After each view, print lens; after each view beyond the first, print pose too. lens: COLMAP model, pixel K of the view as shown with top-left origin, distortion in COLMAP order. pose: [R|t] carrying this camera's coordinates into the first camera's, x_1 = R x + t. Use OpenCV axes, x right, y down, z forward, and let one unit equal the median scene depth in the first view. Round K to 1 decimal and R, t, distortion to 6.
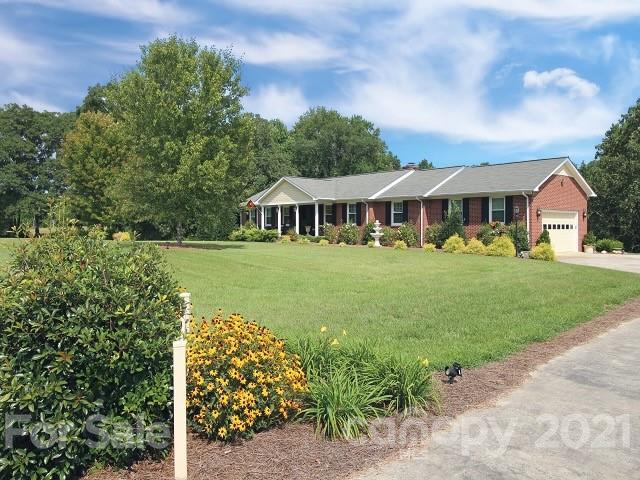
lens RADIAL K [[524.7, 0, 320.0], [0, 524.7, 240.0], [0, 0, 1]] dist [0.014842, 0.007831]
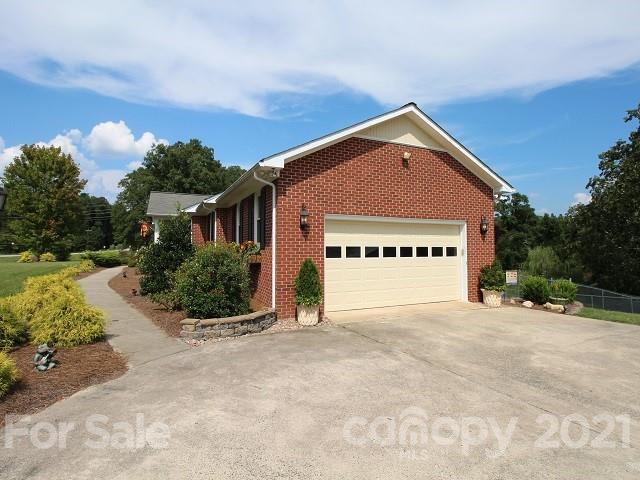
lens RADIAL K [[320.0, 0, 320.0], [0, 320.0, 240.0], [0, 0, 1]] dist [-0.006886, -0.002163]
pose [[0.953275, -0.000362, -0.302102, 0.439088], [-0.010989, 0.999296, -0.035870, -0.023091], [0.301903, 0.037514, 0.952600, 0.651795]]
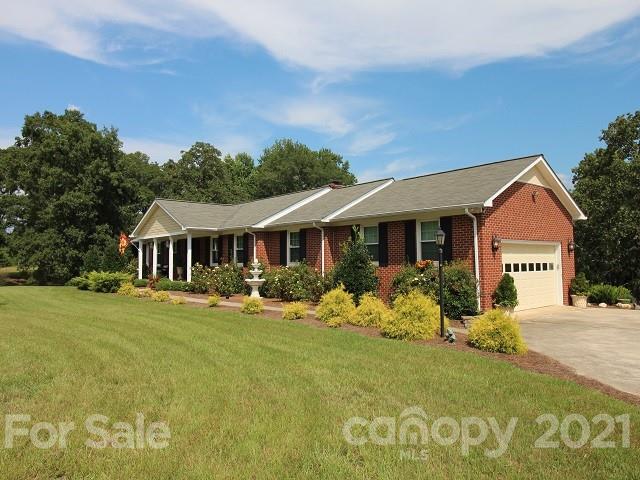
lens RADIAL K [[493.1, 0, 320.0], [0, 493.1, 240.0], [0, 0, 1]] dist [0.025541, -0.002252]
pose [[0.999815, -0.010179, 0.016307, 0.182781], [0.011285, 0.997536, -0.069249, -0.018057], [-0.015562, 0.069420, 0.997466, 0.391661]]
